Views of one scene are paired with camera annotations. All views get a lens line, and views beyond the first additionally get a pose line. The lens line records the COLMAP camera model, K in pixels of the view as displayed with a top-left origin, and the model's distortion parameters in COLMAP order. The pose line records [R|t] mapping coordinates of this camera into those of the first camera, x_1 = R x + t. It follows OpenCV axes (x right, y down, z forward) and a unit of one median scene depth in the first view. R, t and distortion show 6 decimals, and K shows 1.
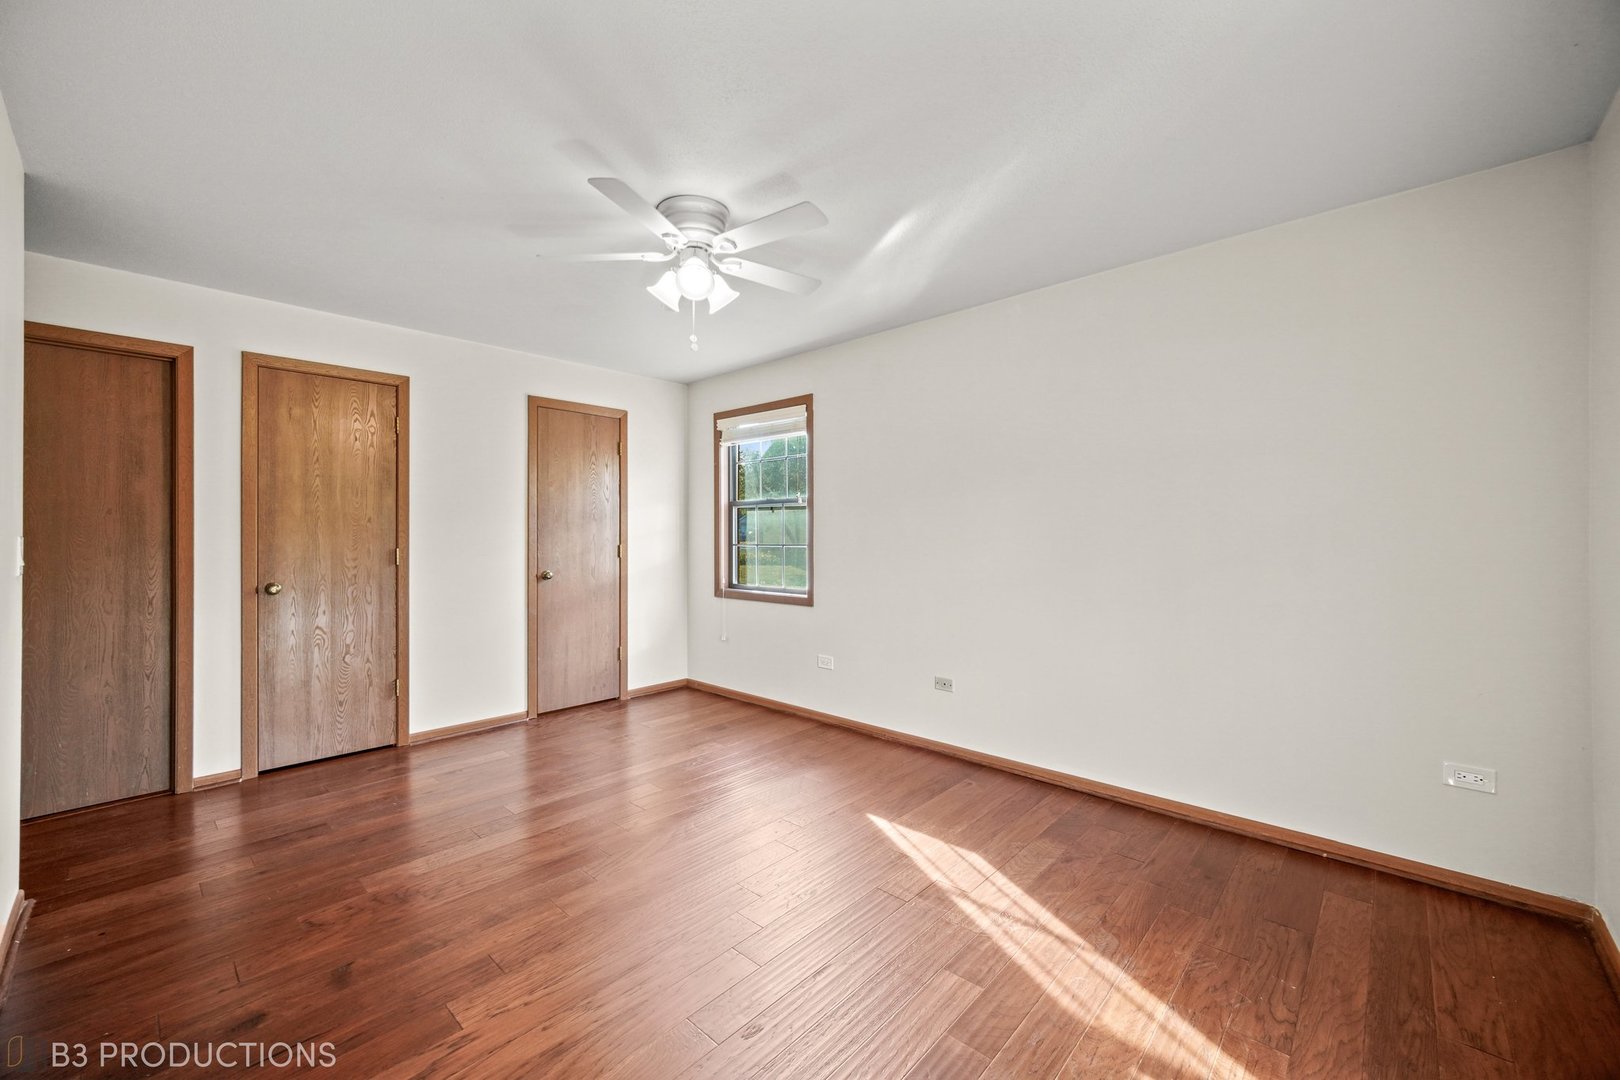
lens RADIAL K [[649.0, 0, 805.3], [0, 649.0, 533.2], [0, 0, 1]] dist [-0.006853, 0.001302]
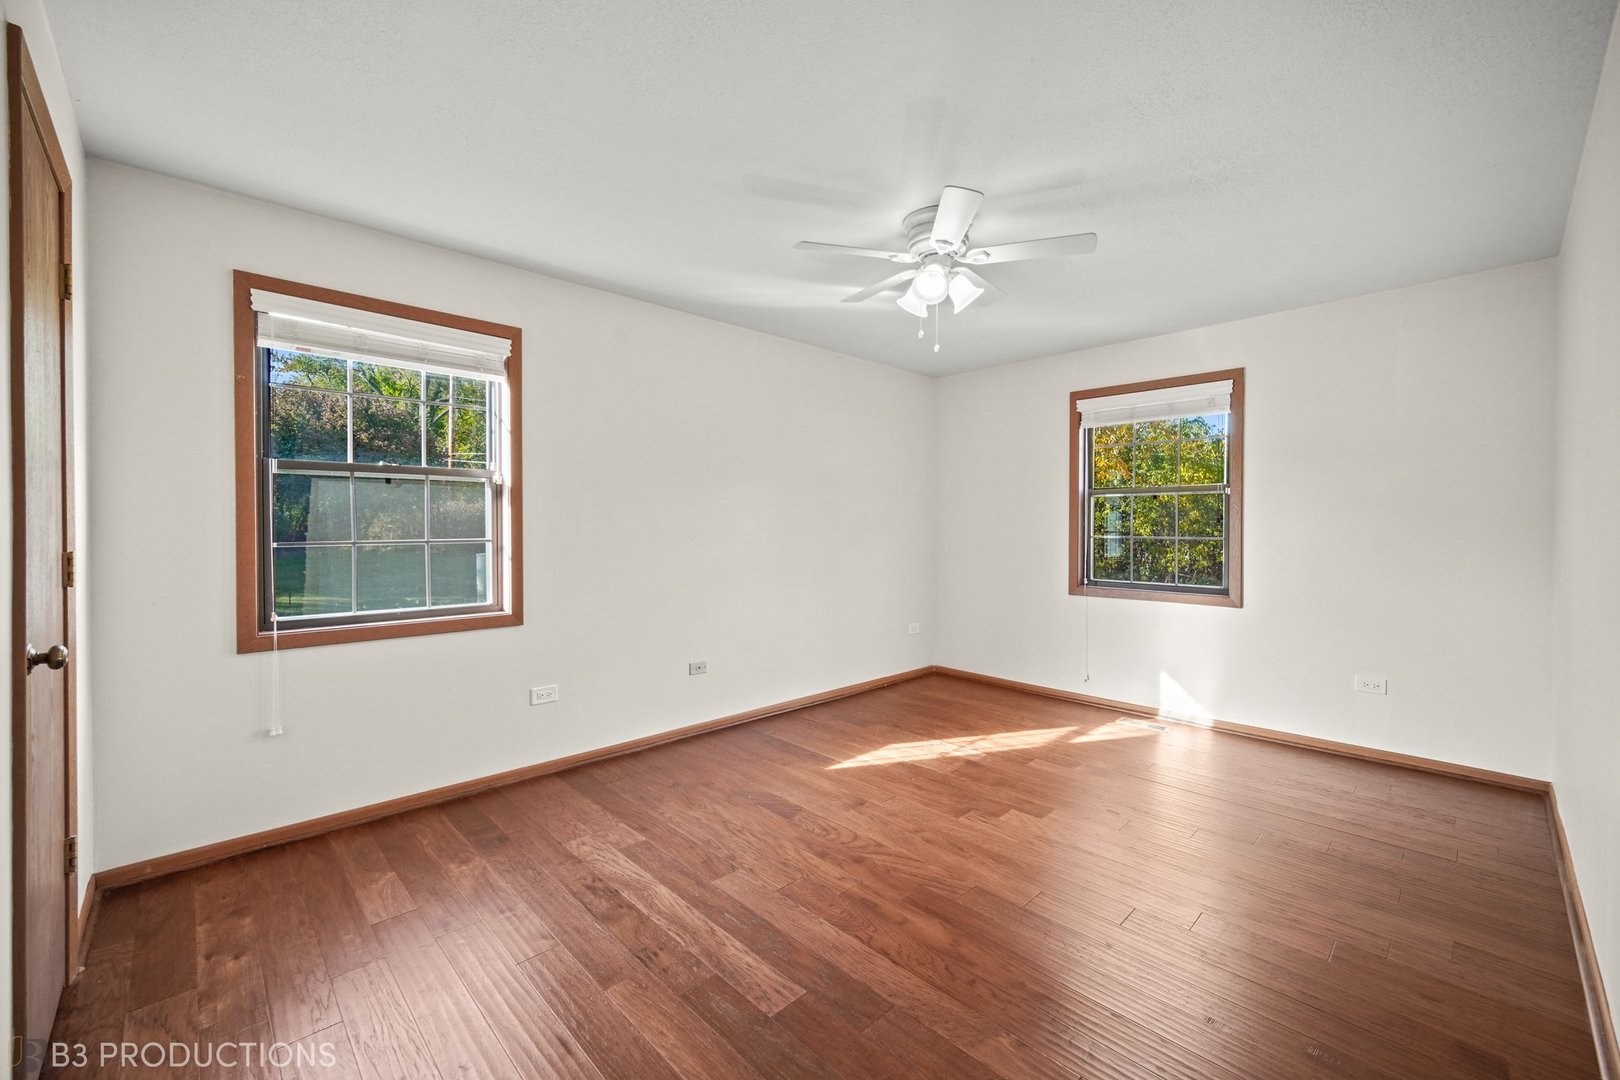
lens RADIAL K [[649.0, 0, 805.4], [0, 649.0, 538.3], [0, 0, 1]] dist [-0.006853, 0.001302]
pose [[0.043694, -0.018781, 0.998868, -1.025929], [-0.005877, 0.999801, 0.019056, 0.000988], [-0.999028, -0.006703, 0.043575, 0.968170]]
